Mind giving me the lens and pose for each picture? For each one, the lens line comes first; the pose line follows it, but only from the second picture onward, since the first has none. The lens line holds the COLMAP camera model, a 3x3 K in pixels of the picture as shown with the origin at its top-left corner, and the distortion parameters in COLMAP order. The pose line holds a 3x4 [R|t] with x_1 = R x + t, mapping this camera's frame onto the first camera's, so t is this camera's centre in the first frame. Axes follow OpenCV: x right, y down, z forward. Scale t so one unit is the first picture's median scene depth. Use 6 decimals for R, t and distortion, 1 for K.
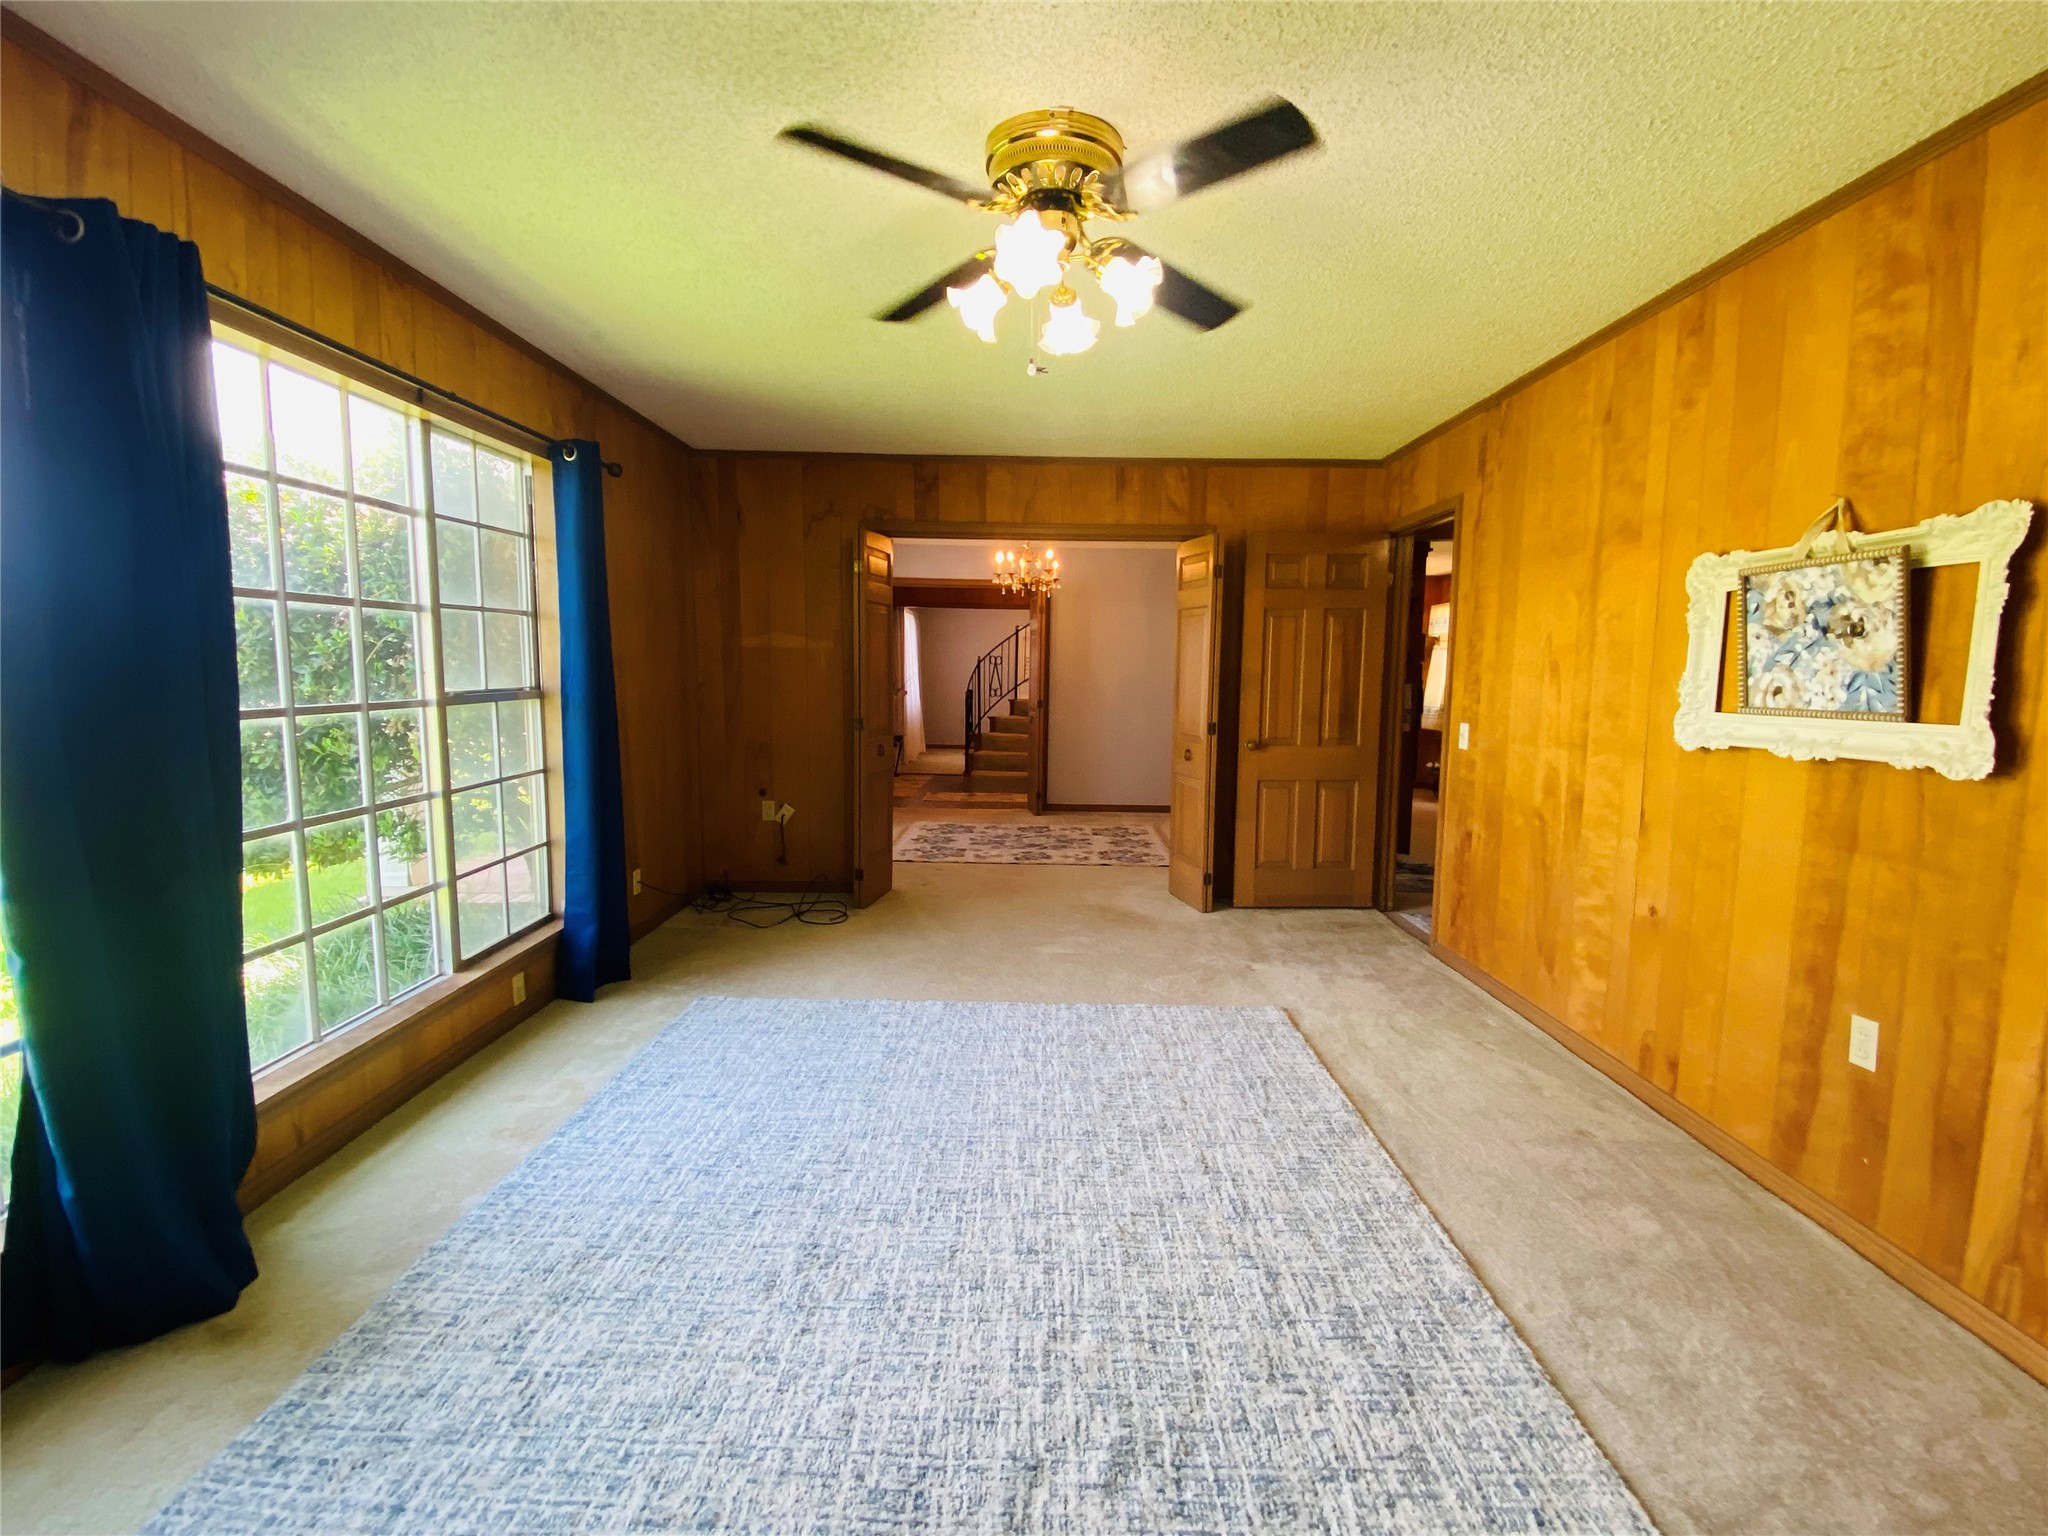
lens RADIAL K [[955.1, 0, 1028.1], [0, 955.1, 771.5], [0, 0, 1]] dist [-0.001132, -0.000406]
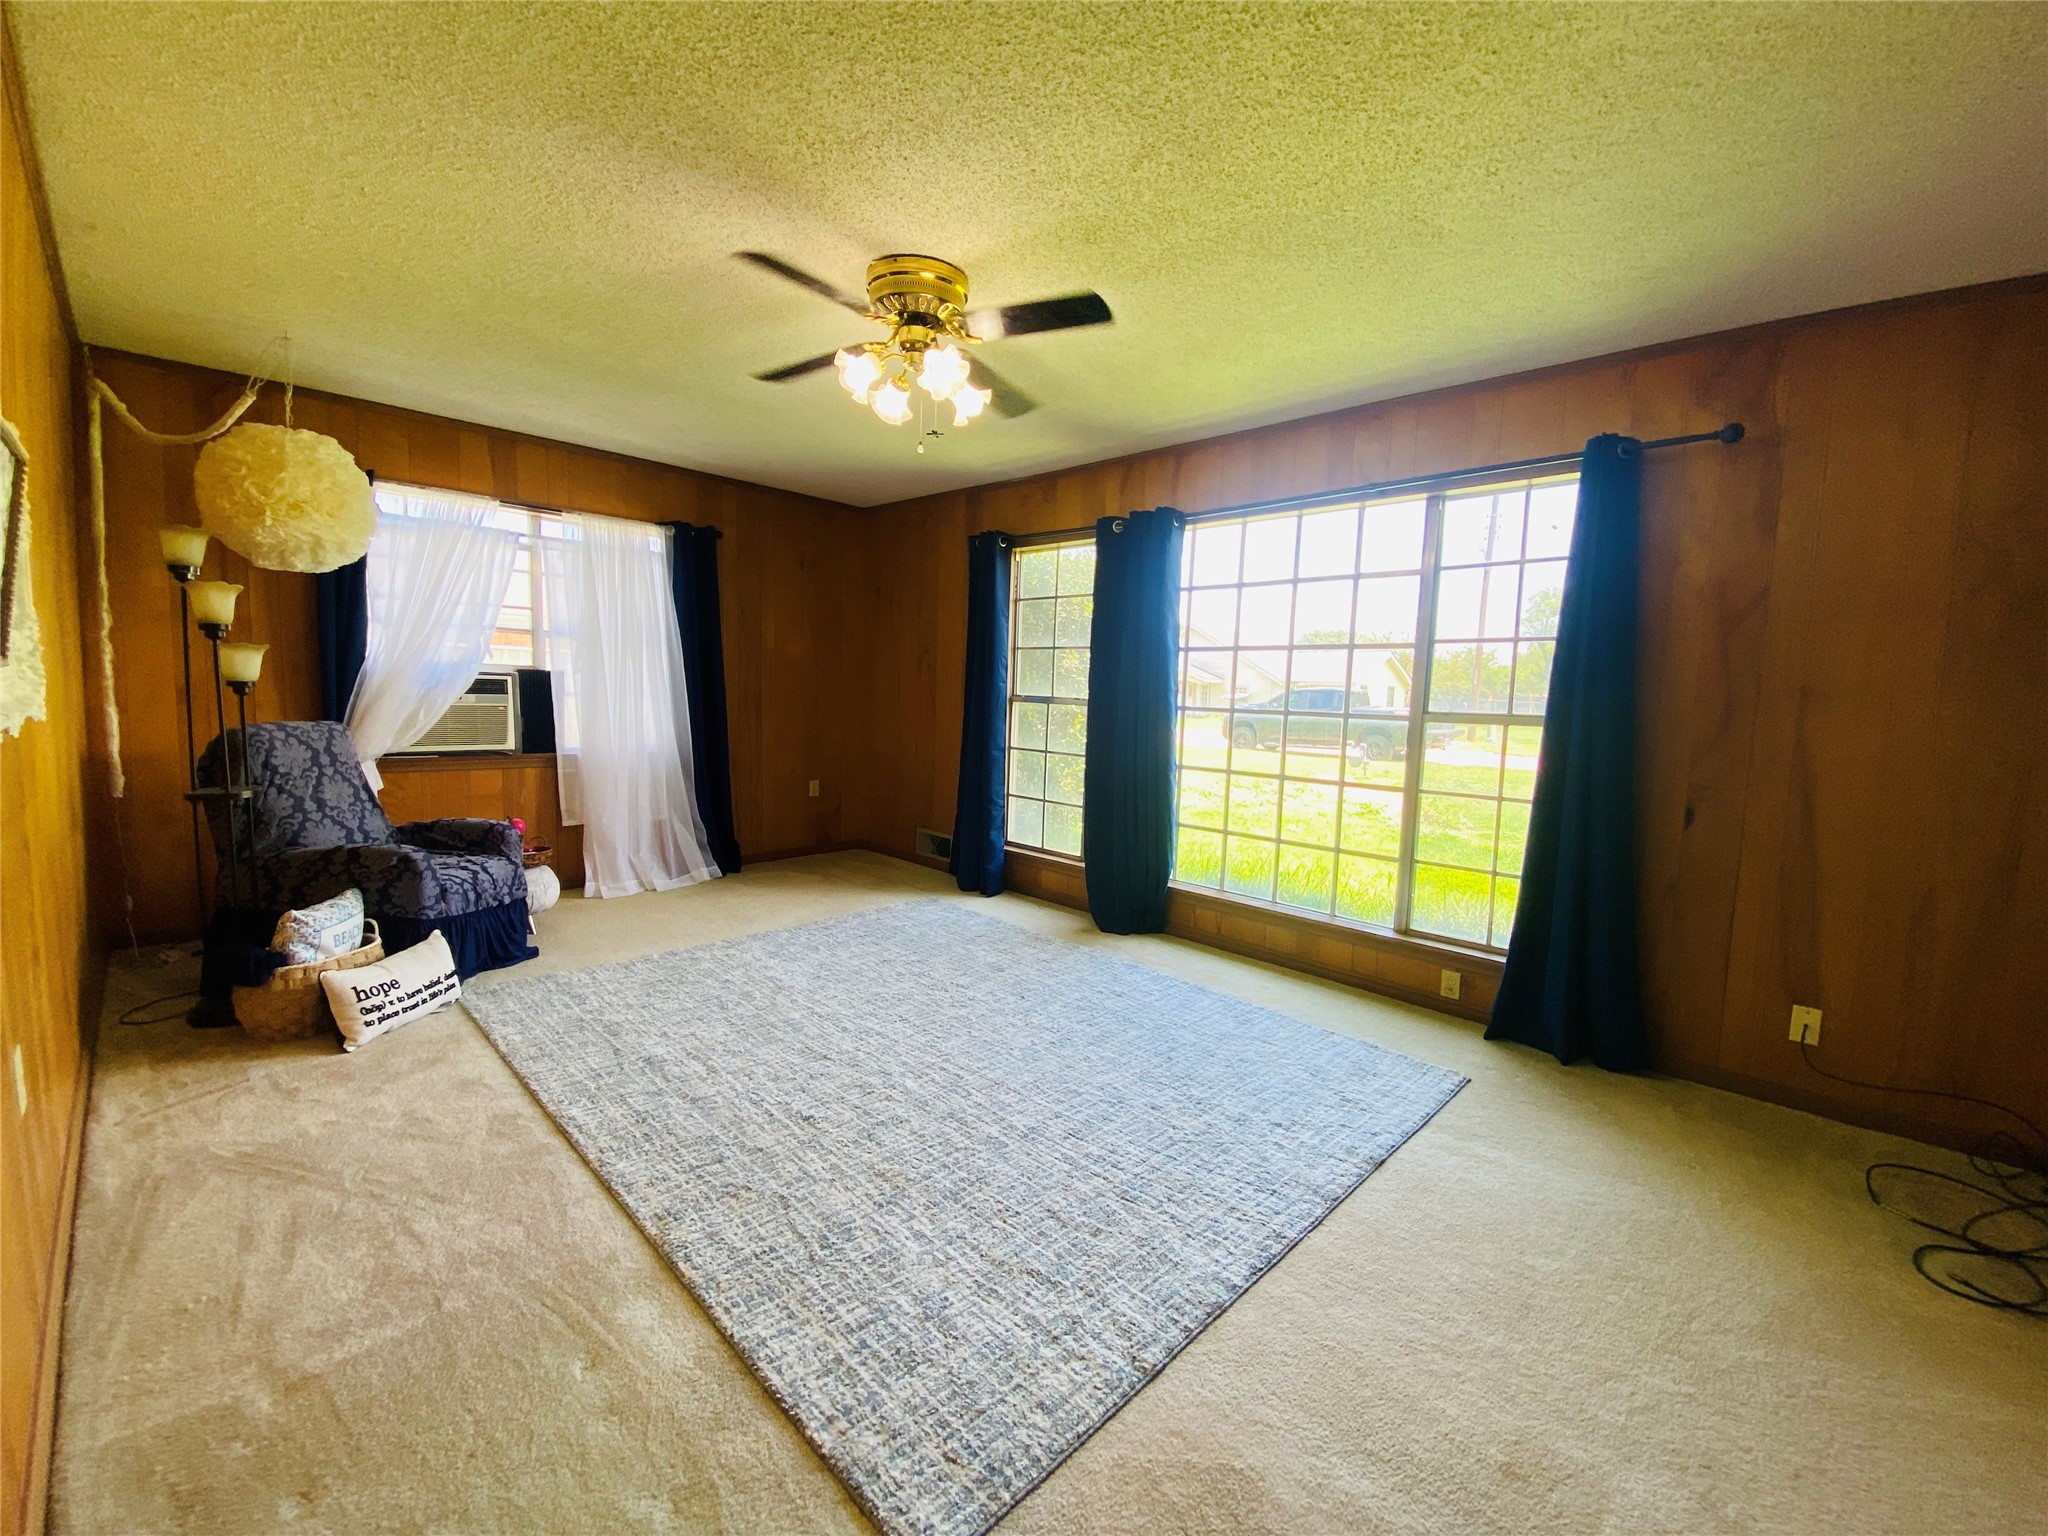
lens RADIAL K [[829.3, 0, 1033.4], [0, 829.3, 768.9], [0, 0, 1]] dist [0.000942, -0.000043]
pose [[-0.693320, 0.037291, -0.719665, 0.134972], [-0.123465, 0.977747, 0.169609, -0.033283], [0.709975, 0.206447, -0.673287, 0.351492]]
